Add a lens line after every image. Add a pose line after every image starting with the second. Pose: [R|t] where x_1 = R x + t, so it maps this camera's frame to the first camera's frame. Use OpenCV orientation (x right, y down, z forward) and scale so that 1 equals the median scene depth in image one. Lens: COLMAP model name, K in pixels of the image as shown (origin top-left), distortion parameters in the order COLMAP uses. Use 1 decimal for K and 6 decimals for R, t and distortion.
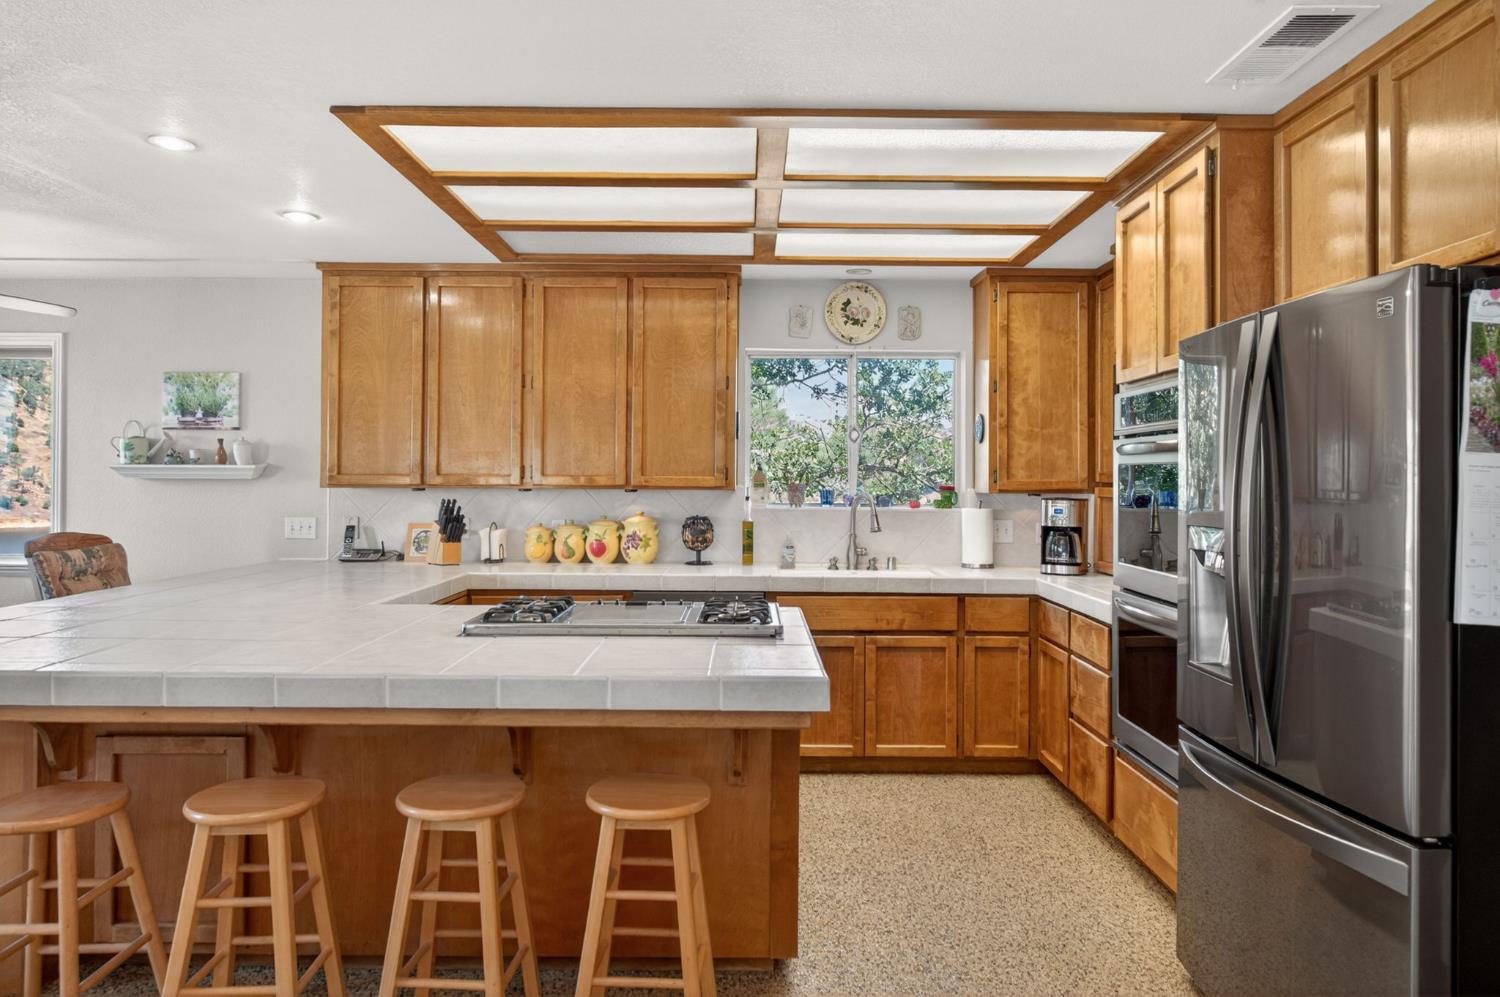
lens RADIAL K [[981.0, 0, 753.2], [0, 981.0, 462.8], [0, 0, 1]] dist [0.000726, 0.000039]
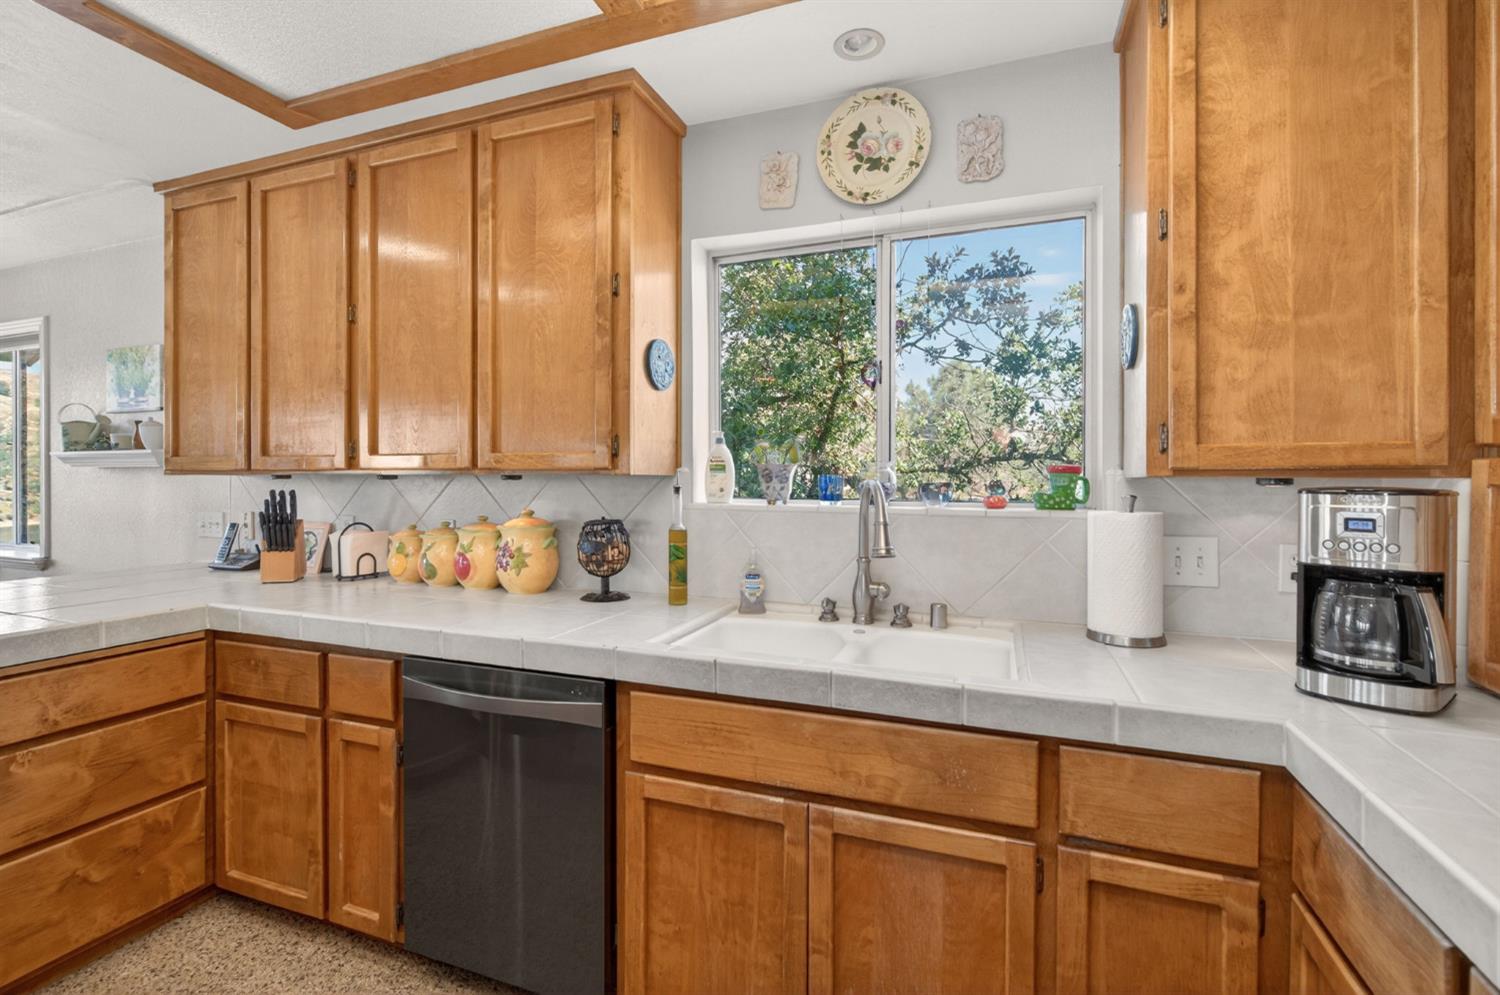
lens RADIAL K [[692.9, 0, 744.0], [0, 692.9, 478.8], [0, 0, 1]] dist [-0.000801, 0.000383]
pose [[0.932825, -0.004762, -0.360298, 0.185192], [0.009679, 0.999883, 0.011845, 0.026361], [0.360200, -0.014536, 0.932762, 0.654795]]
